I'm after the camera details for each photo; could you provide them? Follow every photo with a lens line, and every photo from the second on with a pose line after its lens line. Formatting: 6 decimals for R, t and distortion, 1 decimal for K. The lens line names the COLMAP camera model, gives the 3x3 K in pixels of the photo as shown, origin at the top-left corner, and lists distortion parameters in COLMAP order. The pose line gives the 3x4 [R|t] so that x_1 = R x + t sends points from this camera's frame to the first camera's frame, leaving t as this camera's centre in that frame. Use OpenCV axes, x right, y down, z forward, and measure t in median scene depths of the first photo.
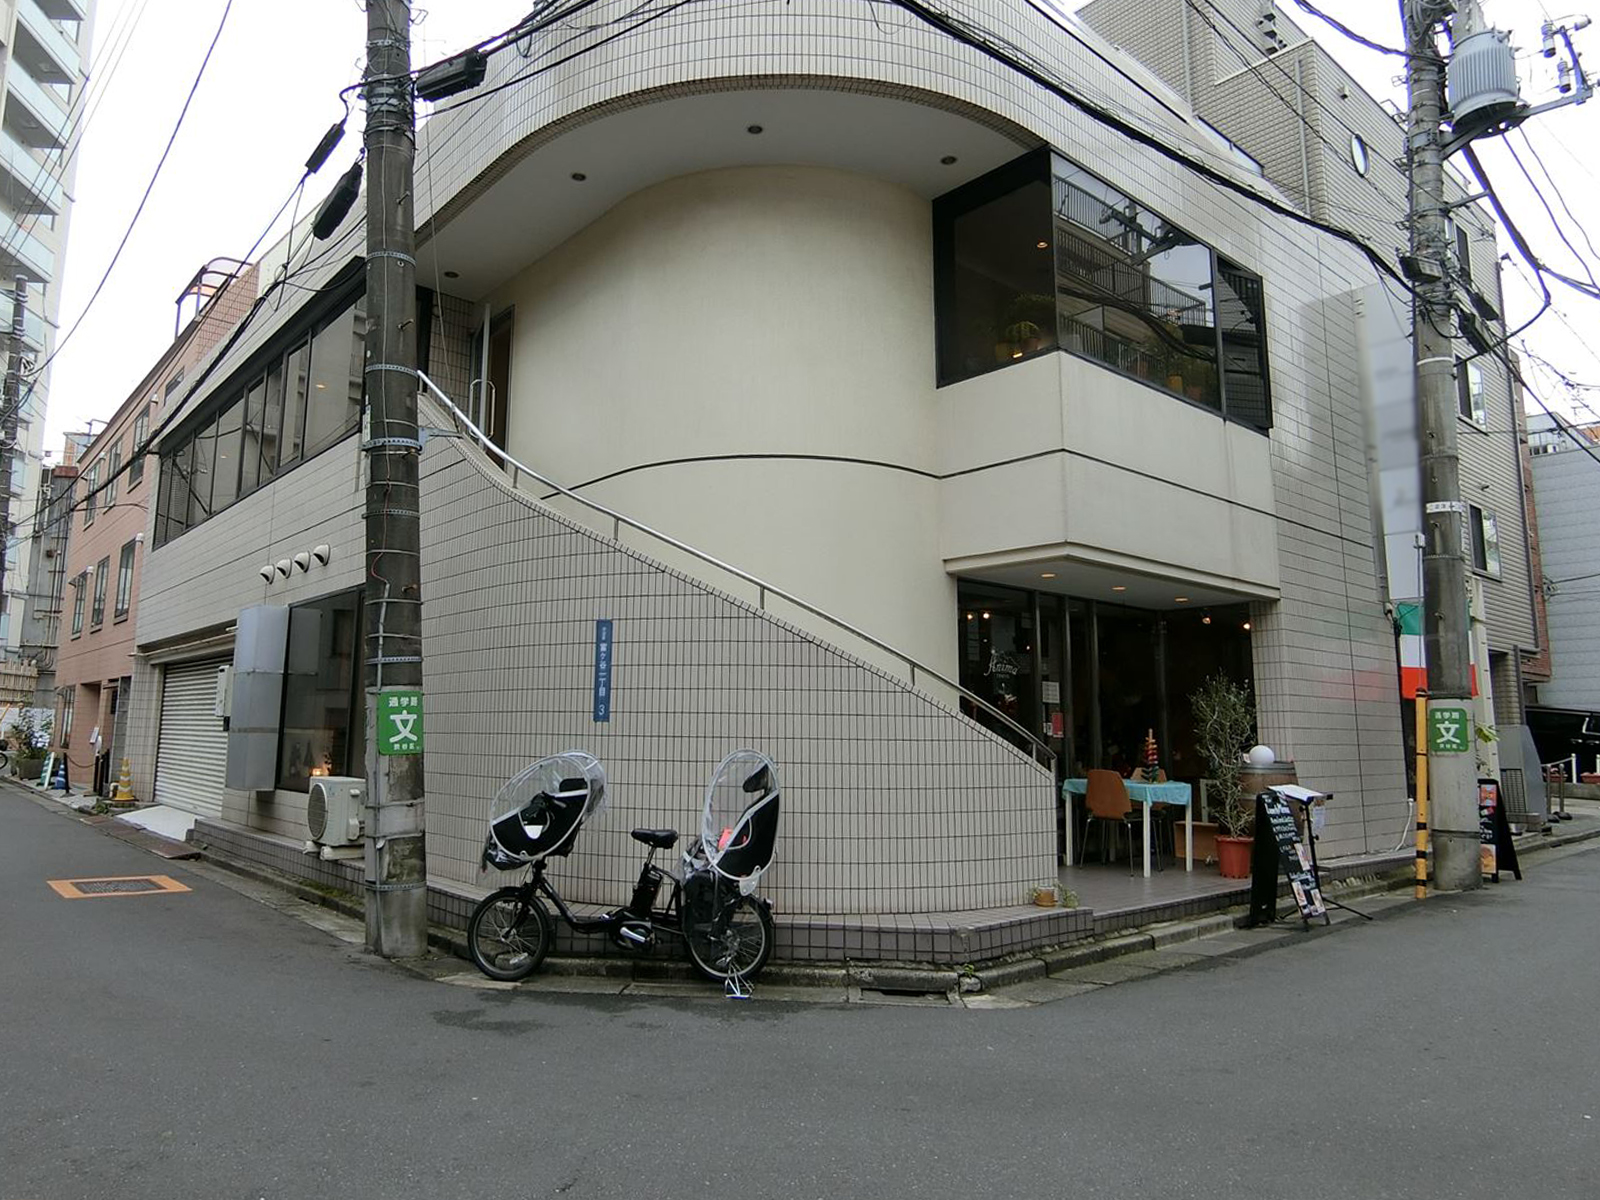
lens RADIAL K [[889.6, 0, 800.0], [0, 889.6, 600.0], [0, 0, 1]] dist [-0.005882, -0.001561]
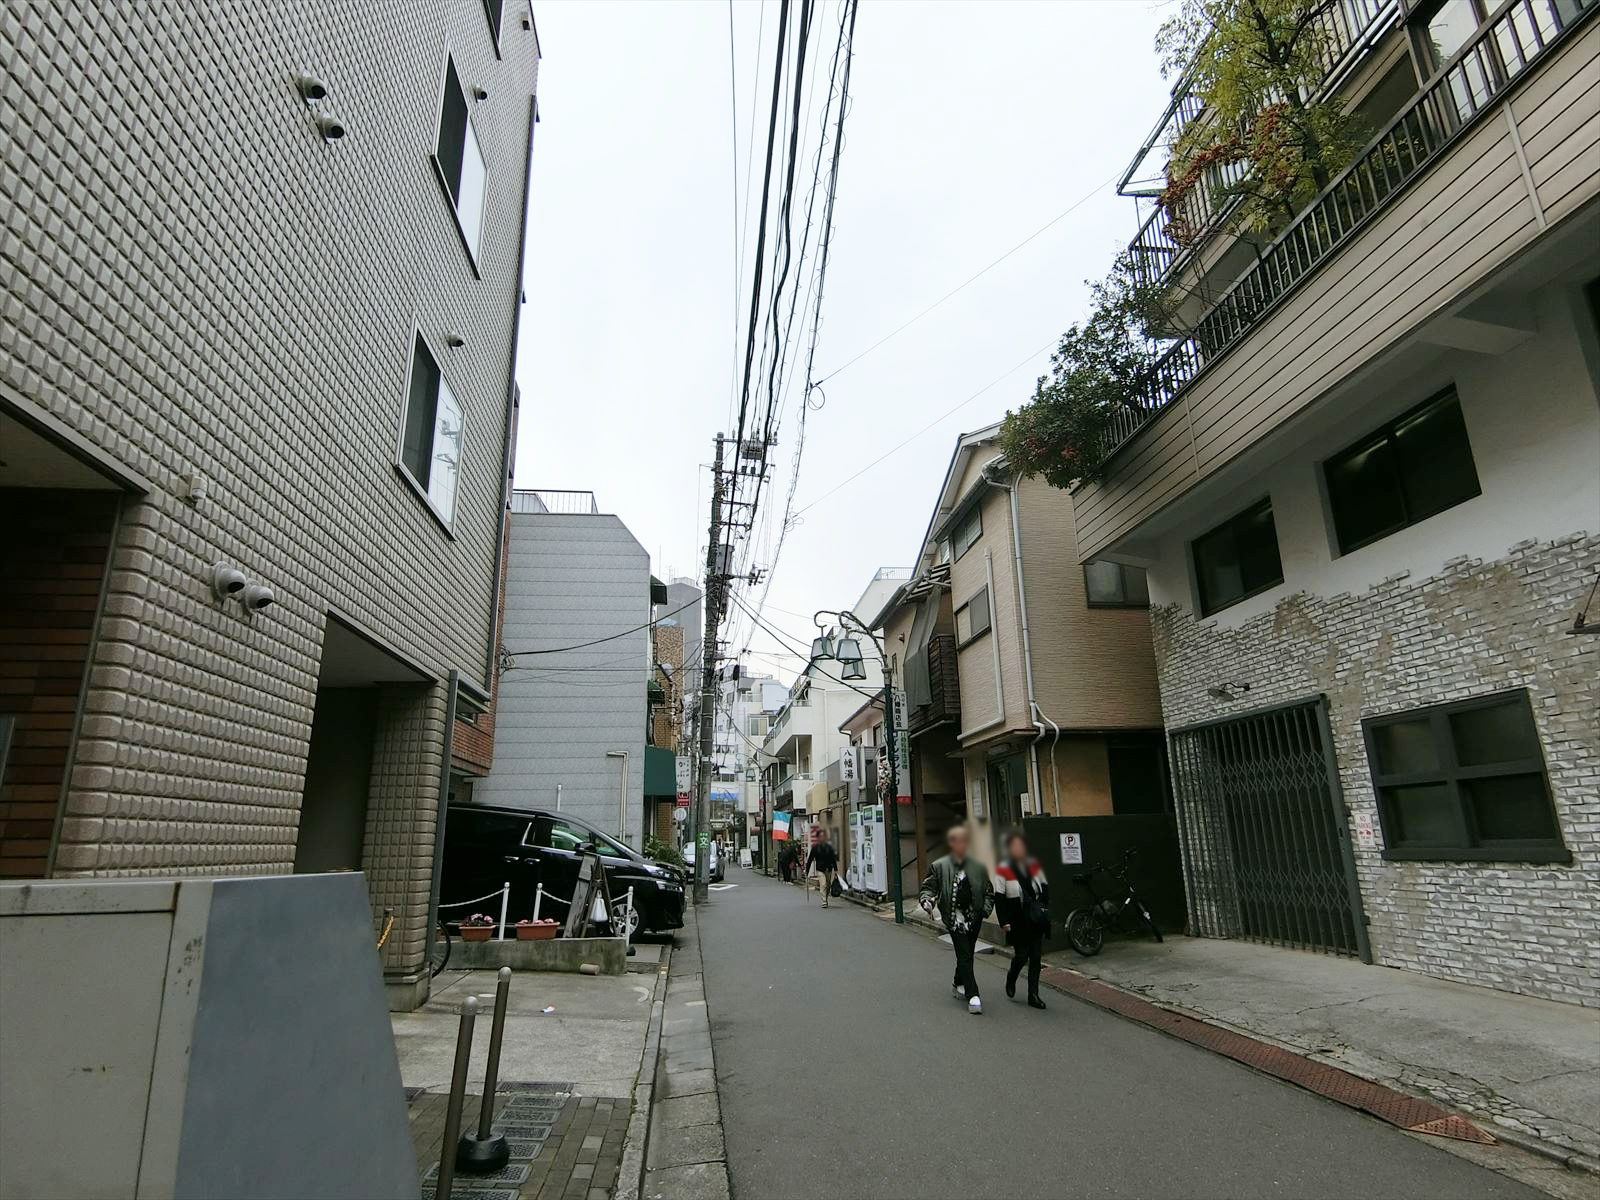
lens RADIAL K [[889.6, 0, 800.0], [0, 889.6, 600.0], [0, 0, 1]] dist [-0.005882, -0.001561]
pose [[0.508078, 0.205725, 0.836382, 0.458196], [-0.102839, 0.978599, -0.178234, 0.077677], [-0.855150, 0.004544, 0.518362, 0.546730]]
